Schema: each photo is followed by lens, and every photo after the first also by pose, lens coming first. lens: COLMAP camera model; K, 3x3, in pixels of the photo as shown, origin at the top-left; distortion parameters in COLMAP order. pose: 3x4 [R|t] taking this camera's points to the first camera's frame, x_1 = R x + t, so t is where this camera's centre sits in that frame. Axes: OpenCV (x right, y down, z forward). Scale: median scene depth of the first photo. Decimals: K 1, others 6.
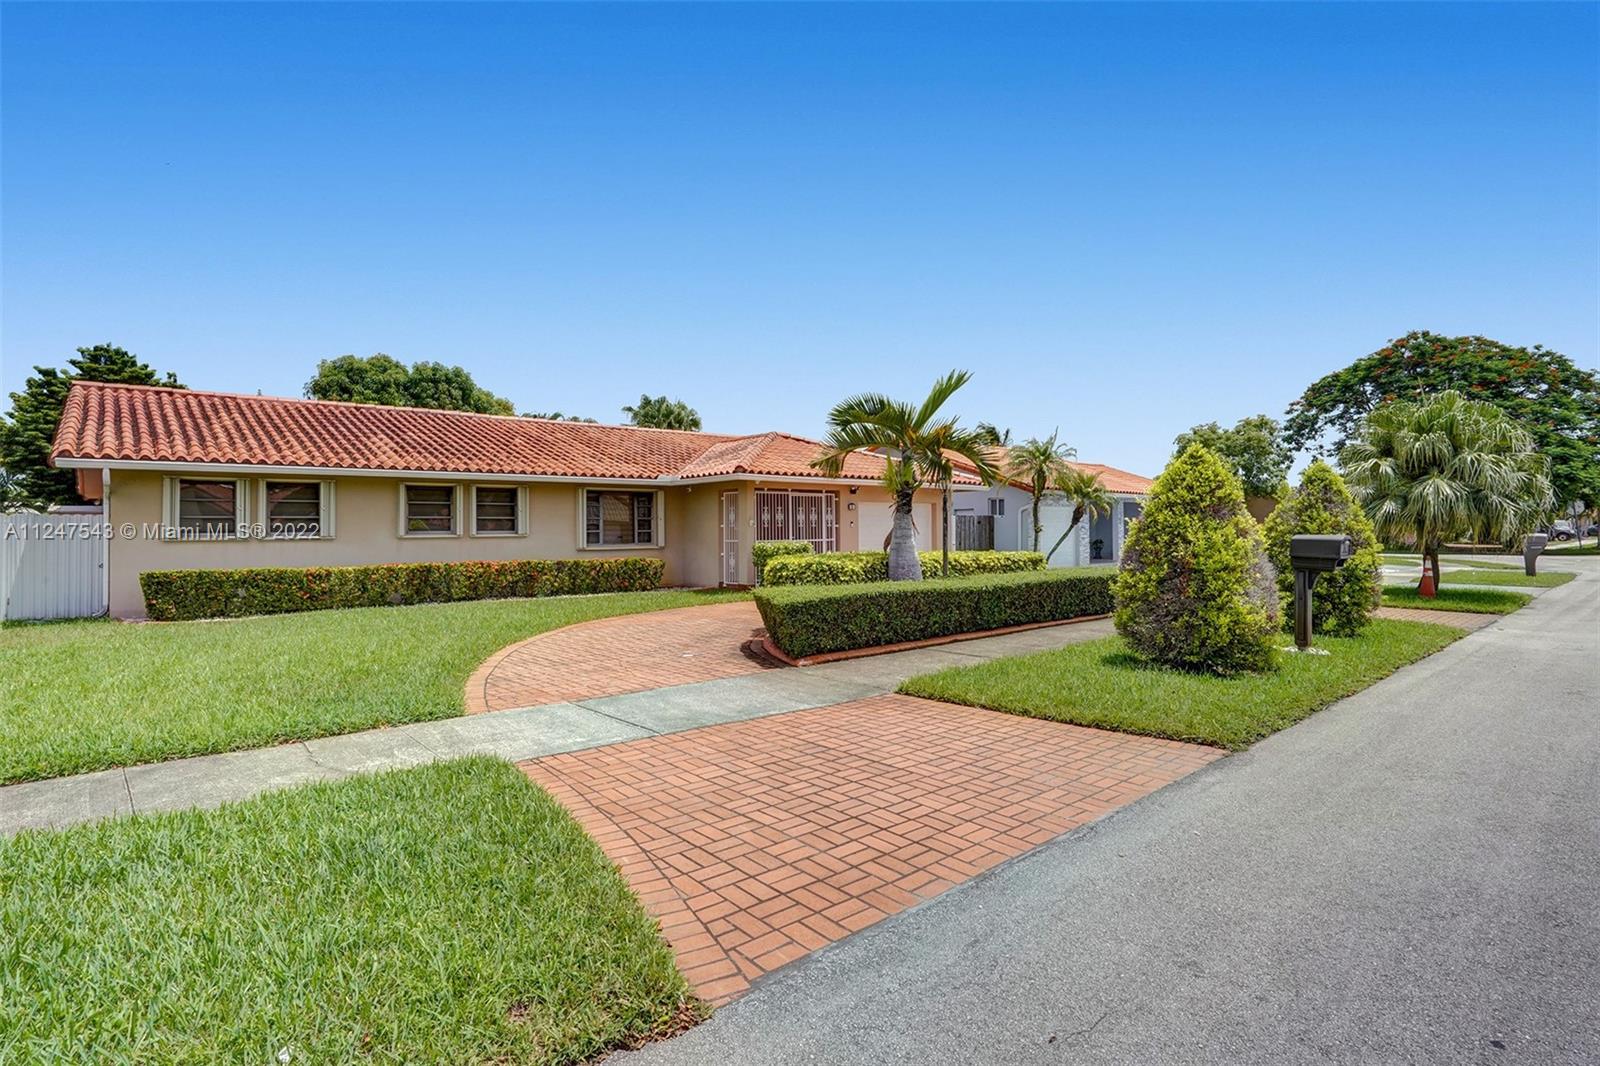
lens RADIAL K [[812.3, 0, 794.6], [0, 812.3, 525.2], [0, 0, 1]] dist [-0.044248, 0.013694]
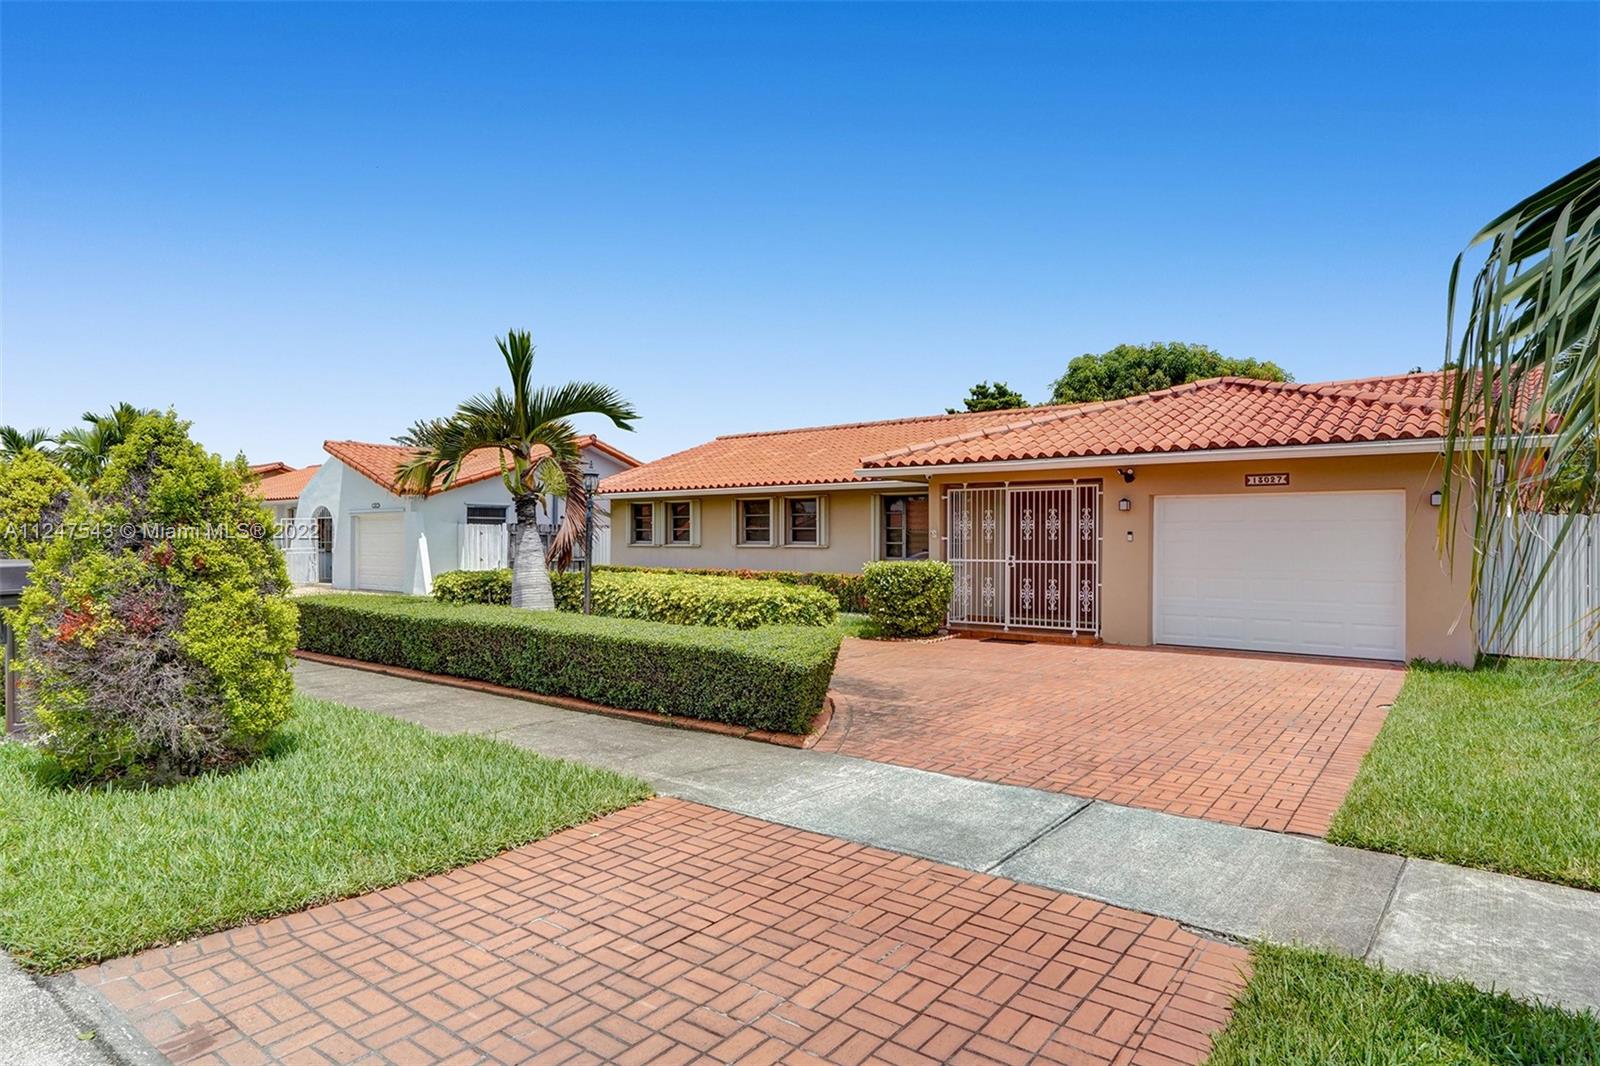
lens RADIAL K [[913.2, 0, 787.2], [0, 913.2, 539.8], [0, 0, 1]] dist [-0.014529, 0.005449]
pose [[0.190678, 0.008358, -0.981617, 0.851764], [-0.001037, 0.999965, 0.008313, -0.005375], [0.981652, -0.000567, 0.190680, 0.866272]]
